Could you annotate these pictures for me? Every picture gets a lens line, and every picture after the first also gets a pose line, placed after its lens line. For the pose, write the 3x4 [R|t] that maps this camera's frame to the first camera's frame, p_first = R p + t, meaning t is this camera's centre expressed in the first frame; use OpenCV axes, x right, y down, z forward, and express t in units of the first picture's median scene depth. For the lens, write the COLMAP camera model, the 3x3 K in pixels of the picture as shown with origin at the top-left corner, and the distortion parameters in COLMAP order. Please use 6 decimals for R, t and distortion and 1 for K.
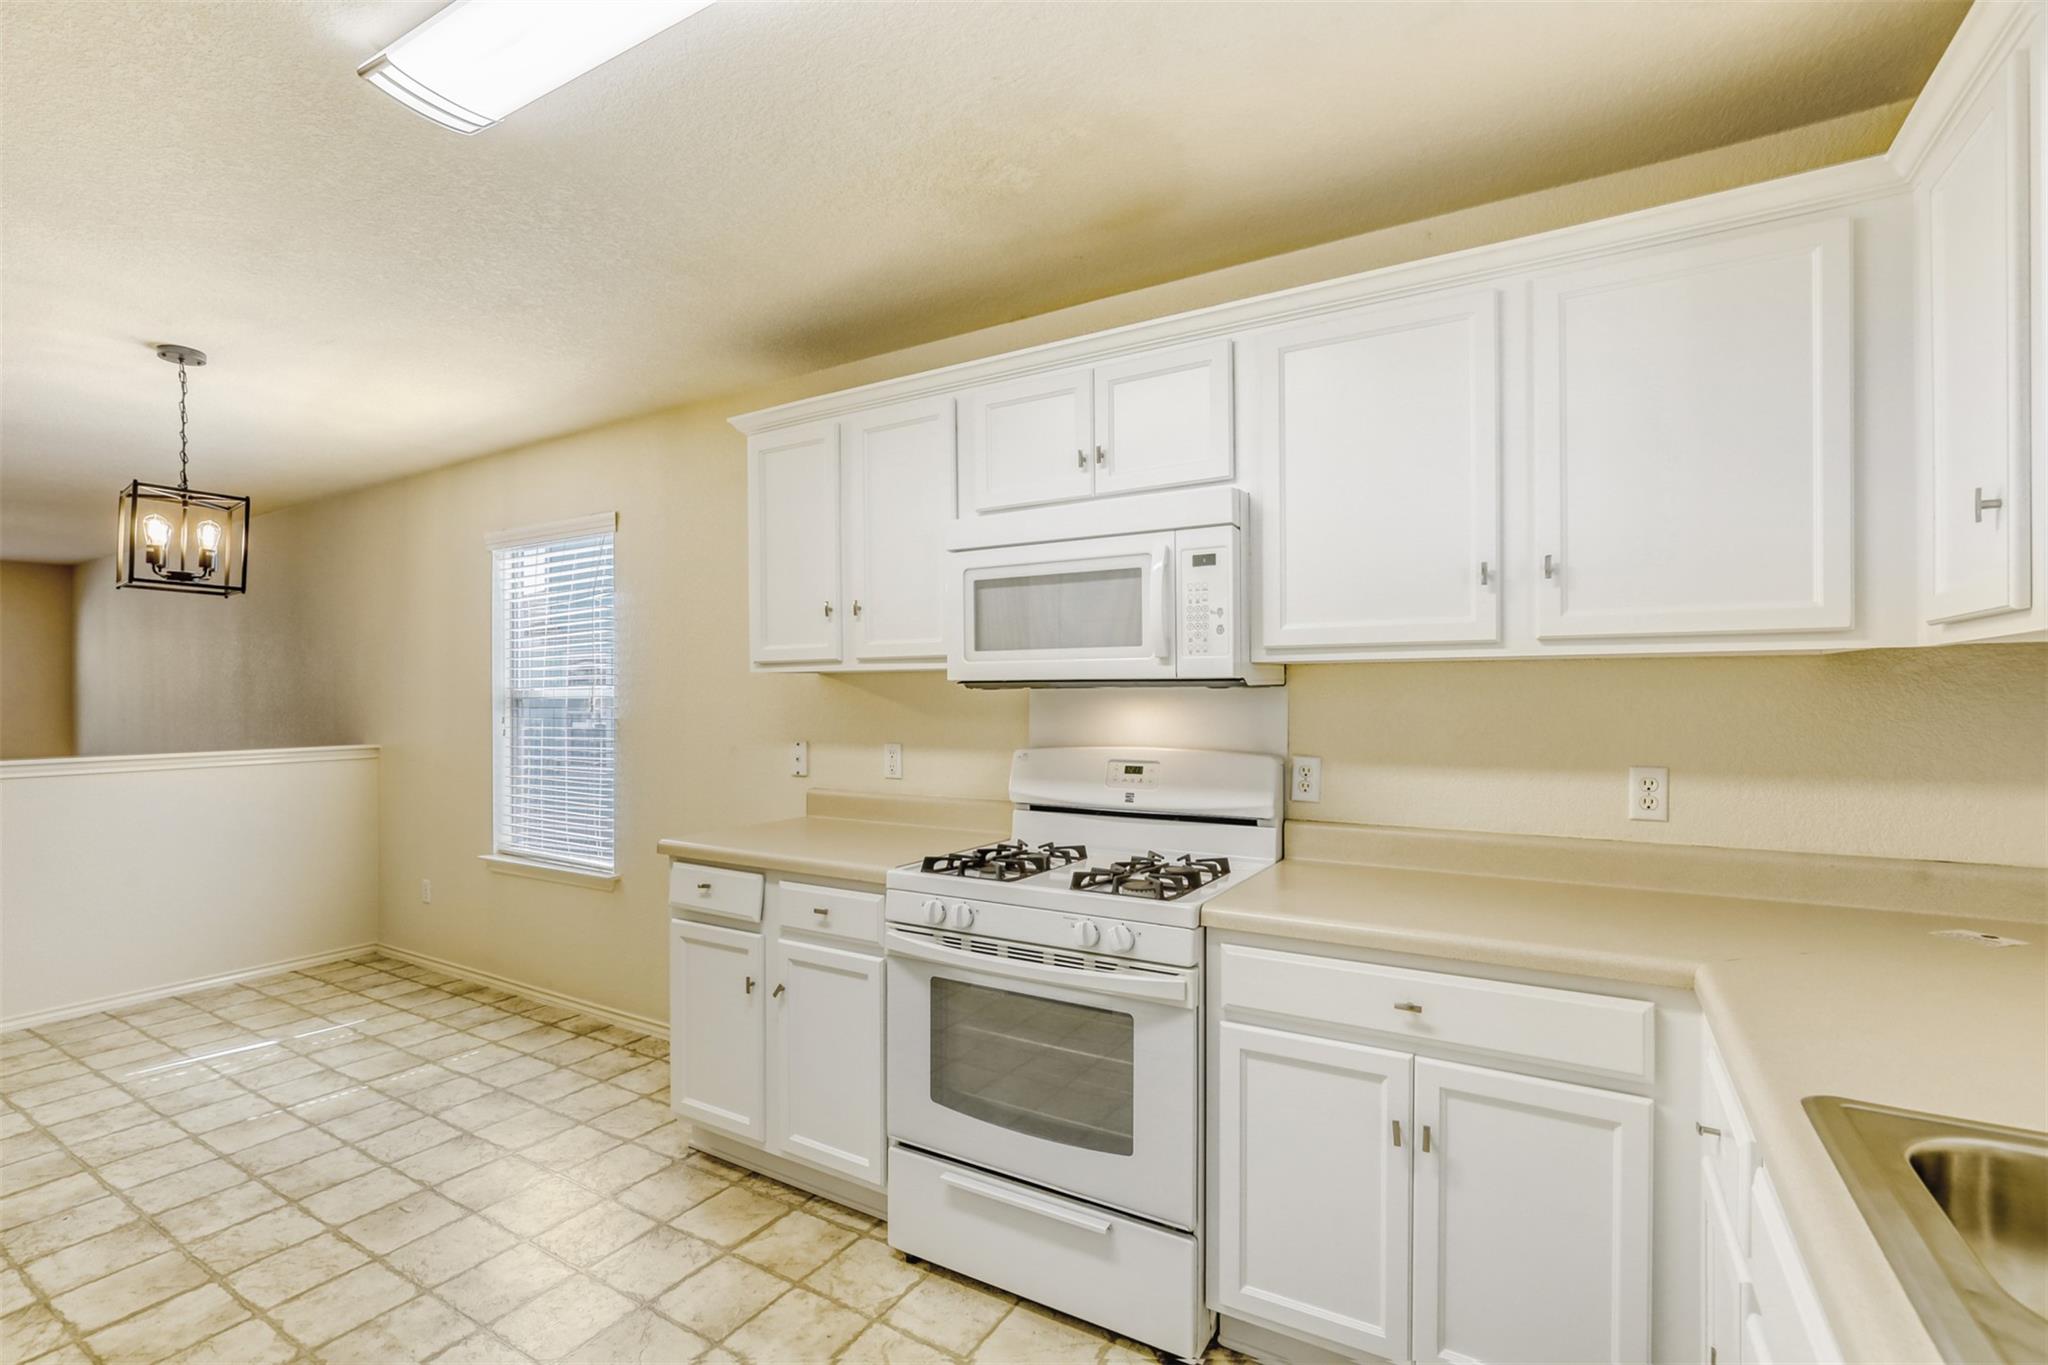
lens RADIAL K [[942.5, 0, 1082.7], [0, 942.5, 686.7], [0, 0, 1]] dist [-0.028260, 0.007181]
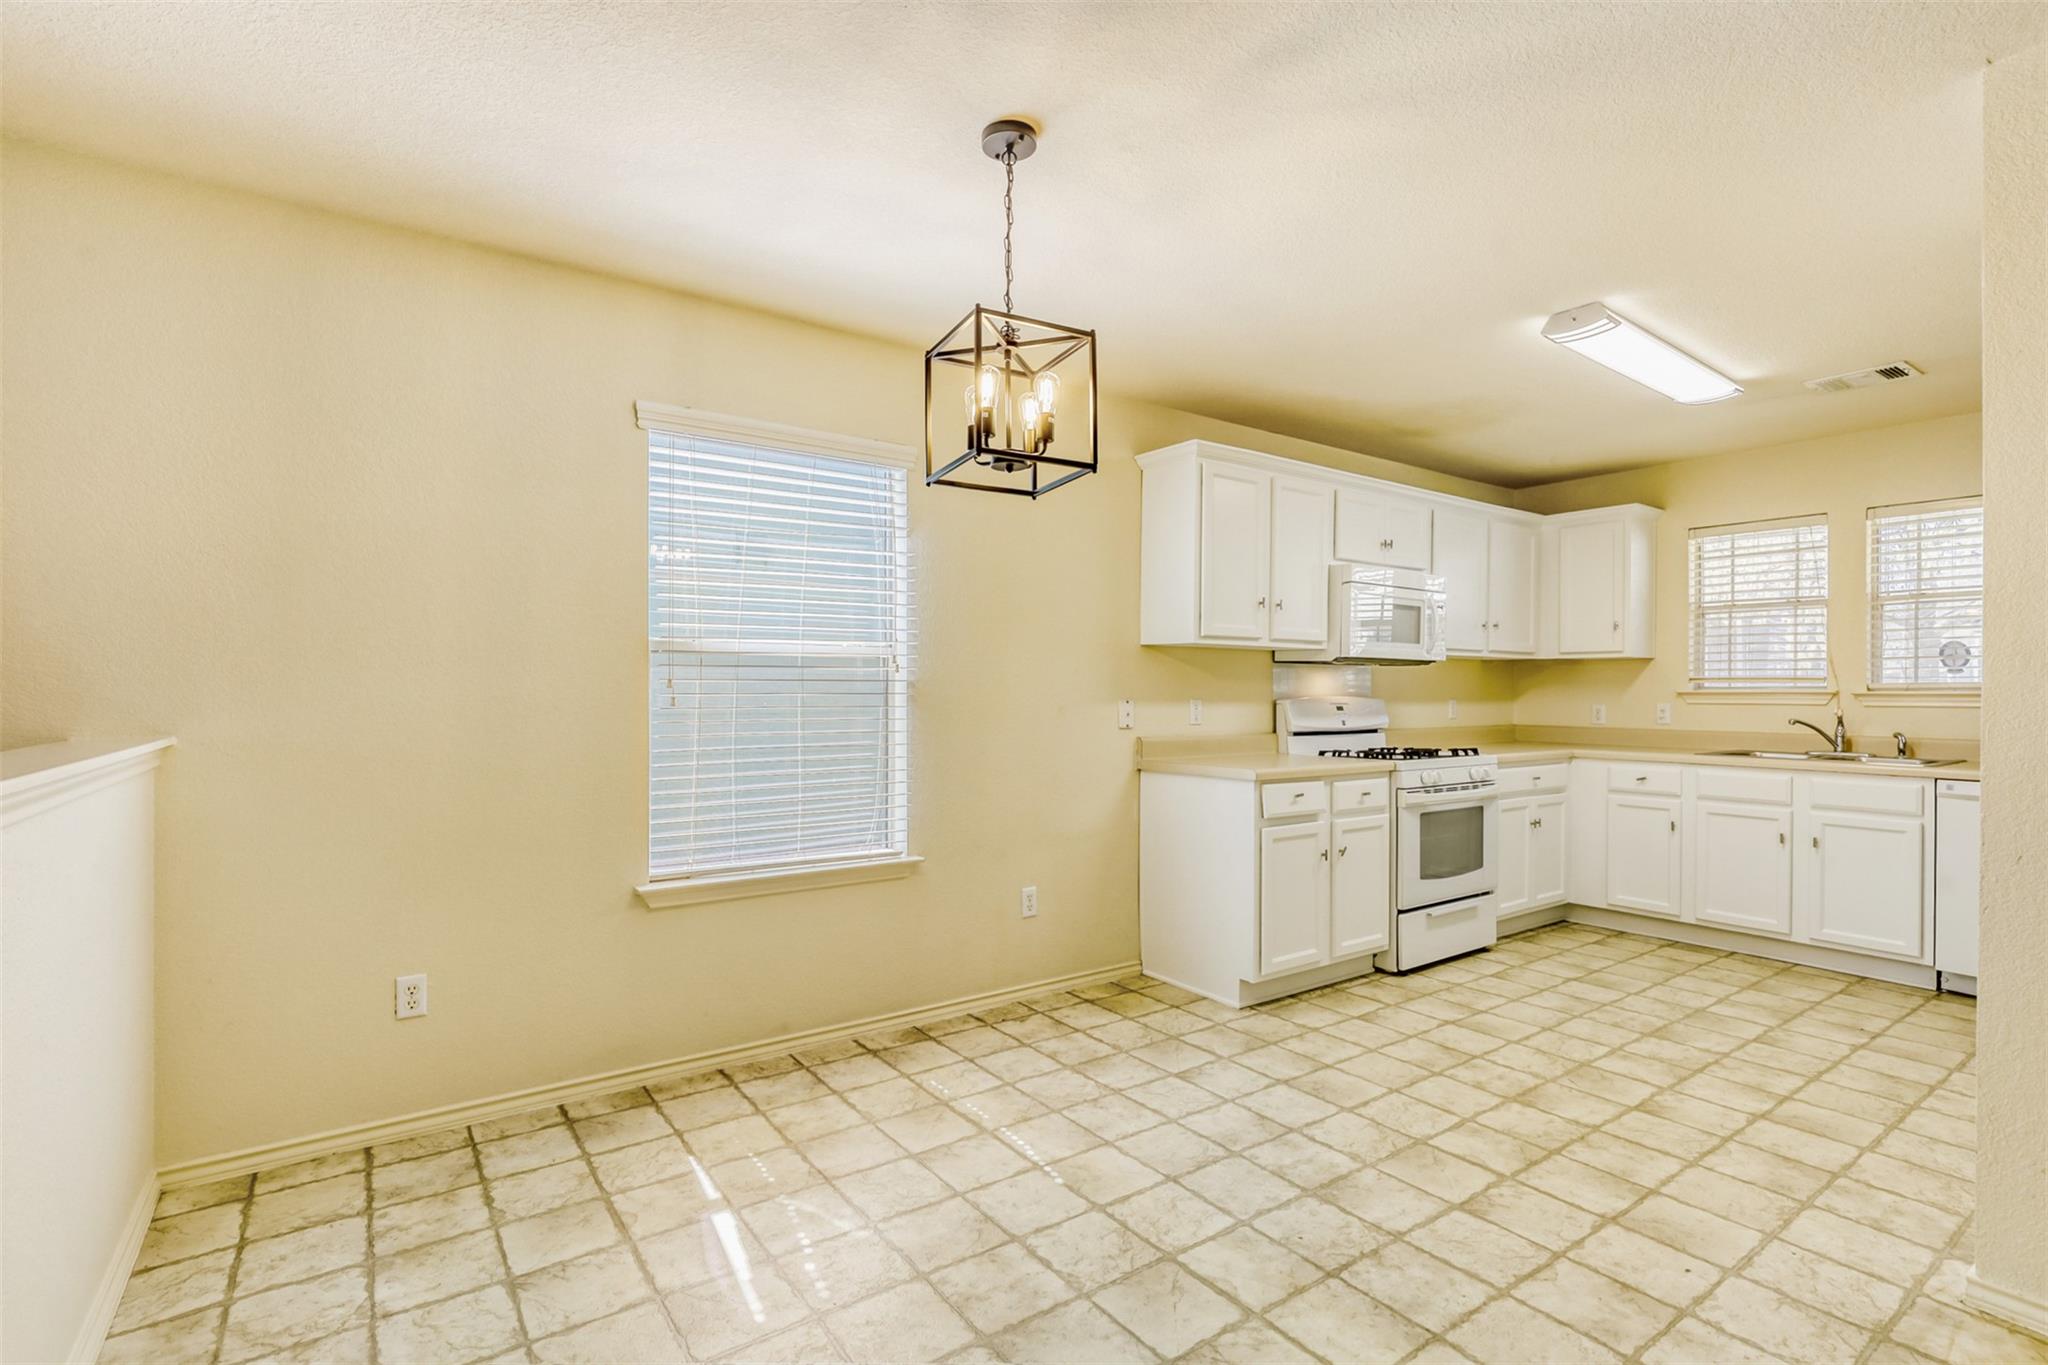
lens RADIAL K [[942.5, 0, 951.0], [0, 942.5, 686.5], [0, 0, 1]] dist [-0.028260, 0.007181]
pose [[0.446846, 0.009934, 0.894556, -1.592490], [-0.012521, 0.999910, -0.004850, 0.053189], [-0.894524, -0.009034, 0.446930, 0.706379]]
